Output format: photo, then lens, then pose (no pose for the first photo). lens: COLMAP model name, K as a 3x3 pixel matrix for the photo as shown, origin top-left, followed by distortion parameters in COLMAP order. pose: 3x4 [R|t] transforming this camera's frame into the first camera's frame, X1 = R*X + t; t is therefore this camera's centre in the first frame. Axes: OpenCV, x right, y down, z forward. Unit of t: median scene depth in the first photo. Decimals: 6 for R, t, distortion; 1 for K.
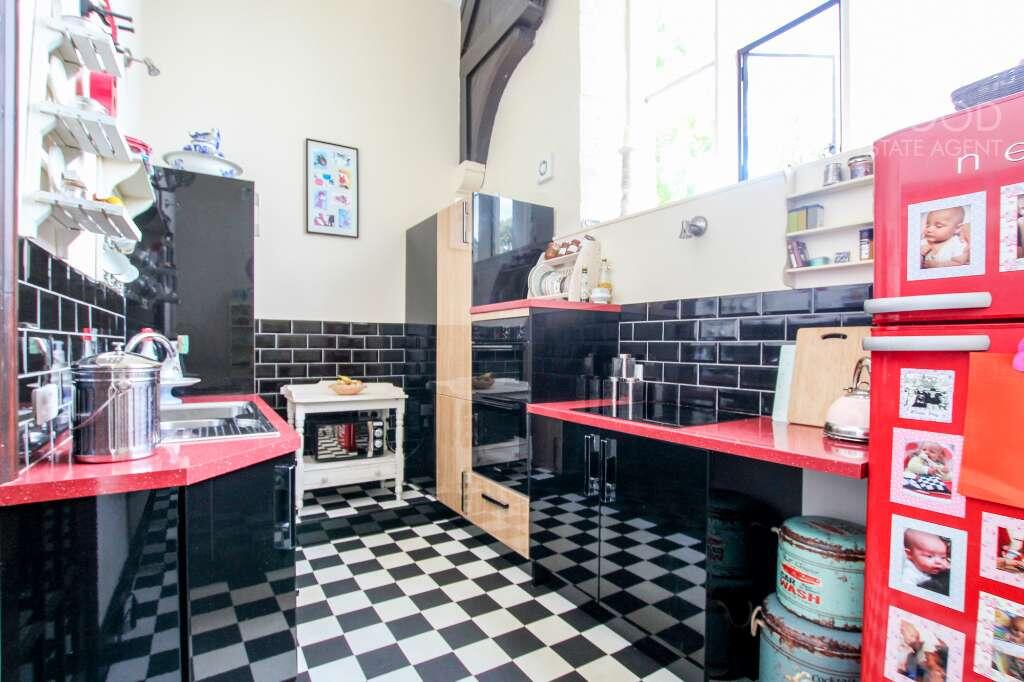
lens RADIAL K [[488.3, 0, 508.6], [0, 488.3, 358.2], [0, 0, 1]] dist [-0.032654, 0.000489]
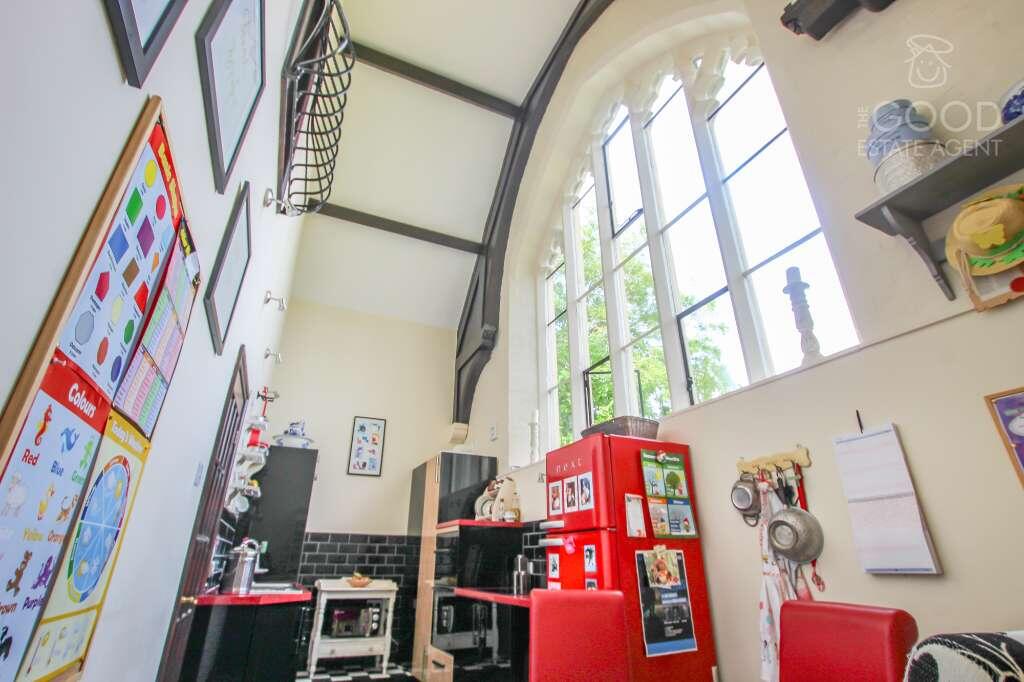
lens RADIAL K [[488.3, 0, 514.0], [0, 488.3, 336.9], [0, 0, 1]] dist [-0.032654, 0.000489]
pose [[0.992499, -0.053261, -0.110042, 0.346847], [-0.000858, 0.897056, -0.441916, 0.042286], [0.122250, 0.438695, 0.890282, -0.584760]]
